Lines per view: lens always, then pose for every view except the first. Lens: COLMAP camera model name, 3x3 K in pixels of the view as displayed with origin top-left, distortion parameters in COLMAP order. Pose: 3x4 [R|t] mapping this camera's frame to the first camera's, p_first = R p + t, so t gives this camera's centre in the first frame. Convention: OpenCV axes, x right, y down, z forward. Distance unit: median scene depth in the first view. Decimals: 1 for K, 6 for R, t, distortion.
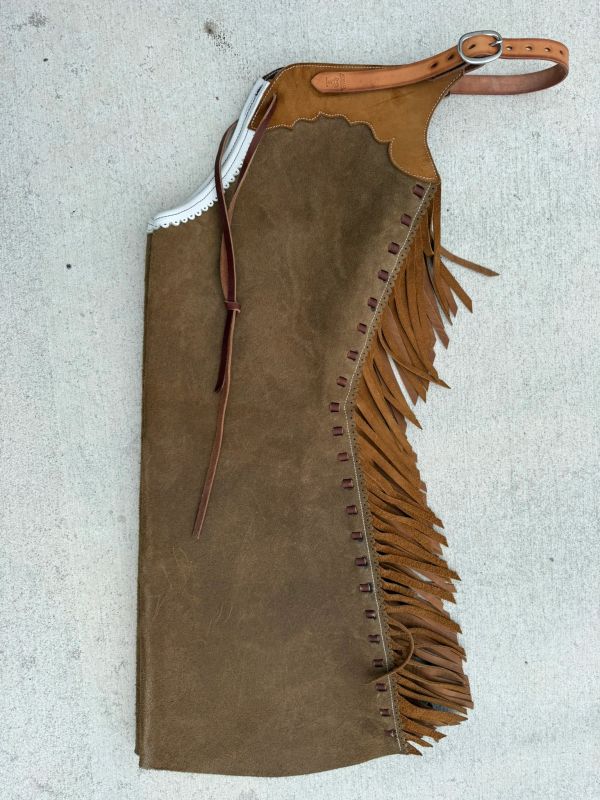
lens RADIAL K [[573.6, 0, 301.0], [0, 573.6, 399.8], [0, 0, 1]] dist [-0.000210, -0.004894]
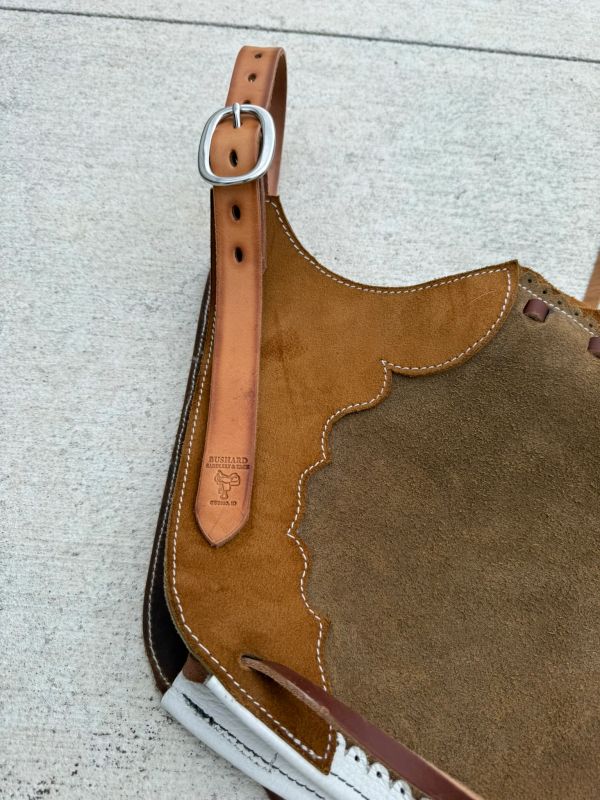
lens RADIAL K [[573.6, 0, 299.5], [0, 573.6, 400.8], [0, 0, 1]] dist [-0.000210, -0.004894]
pose [[0.131984, -0.911270, 0.390086, -0.031022], [0.990590, 0.106880, -0.085484, -0.458281], [0.036207, 0.397698, 0.916802, 0.606482]]
